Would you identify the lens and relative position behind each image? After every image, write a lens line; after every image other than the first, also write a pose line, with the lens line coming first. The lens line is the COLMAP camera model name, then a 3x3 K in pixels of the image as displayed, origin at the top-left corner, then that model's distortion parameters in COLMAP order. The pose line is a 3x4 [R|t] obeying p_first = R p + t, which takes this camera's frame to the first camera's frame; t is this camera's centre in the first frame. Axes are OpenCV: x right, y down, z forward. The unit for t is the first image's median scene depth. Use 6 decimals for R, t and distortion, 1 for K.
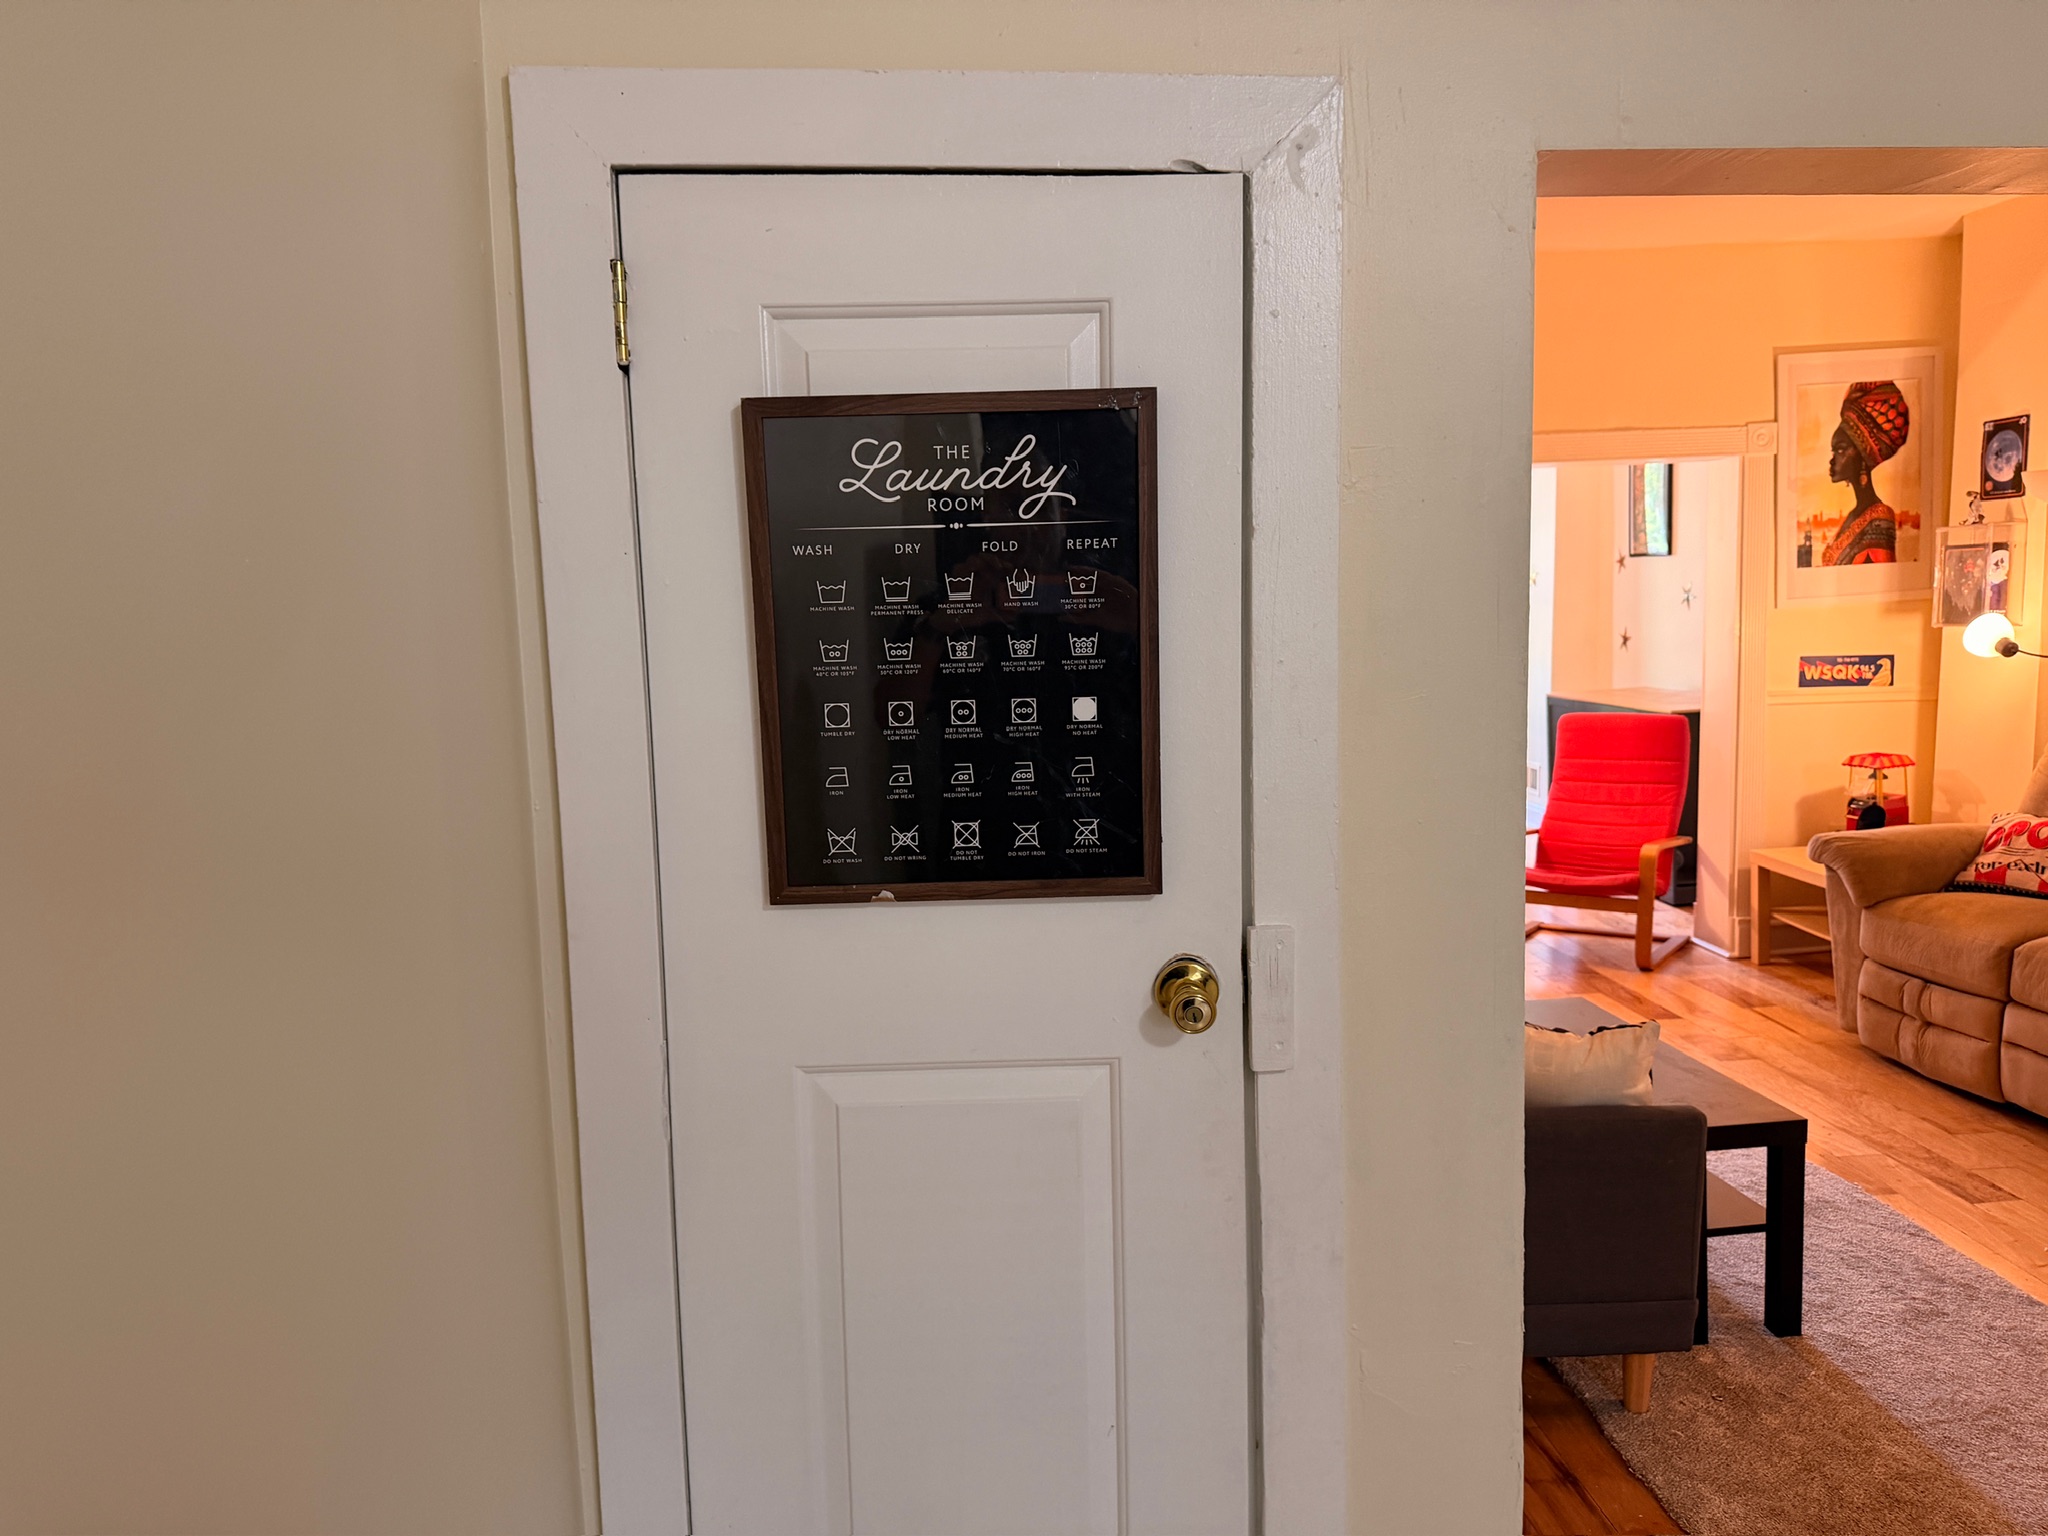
lens RADIAL K [[1539.7, 0, 1022.7], [0, 1539.7, 776.6], [0, 0, 1]] dist [0.027738, -0.024359]
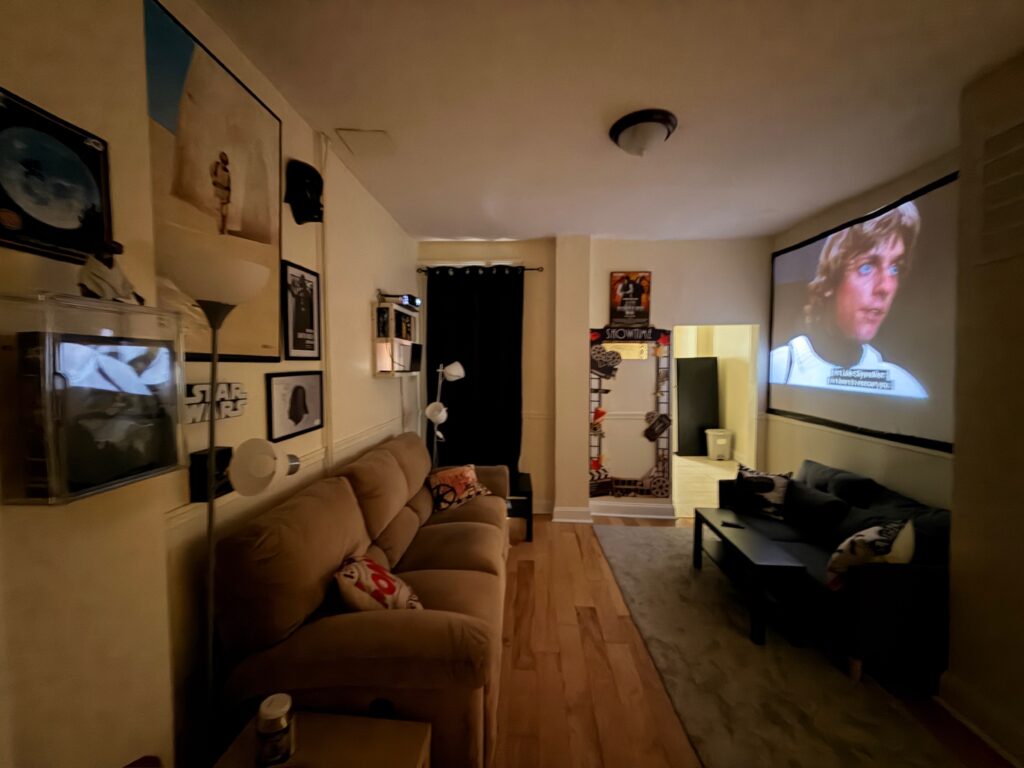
lens RADIAL K [[404.6, 0, 511.6], [0, 404.6, 380.3], [0, 0, 1]] dist [0.001050, -0.000099]
pose [[-0.991149, 0.021176, 0.131056, 0.456763], [0.040692, 0.988137, 0.148088, -0.152216], [-0.126365, 0.152110, -0.980252, 1.143390]]
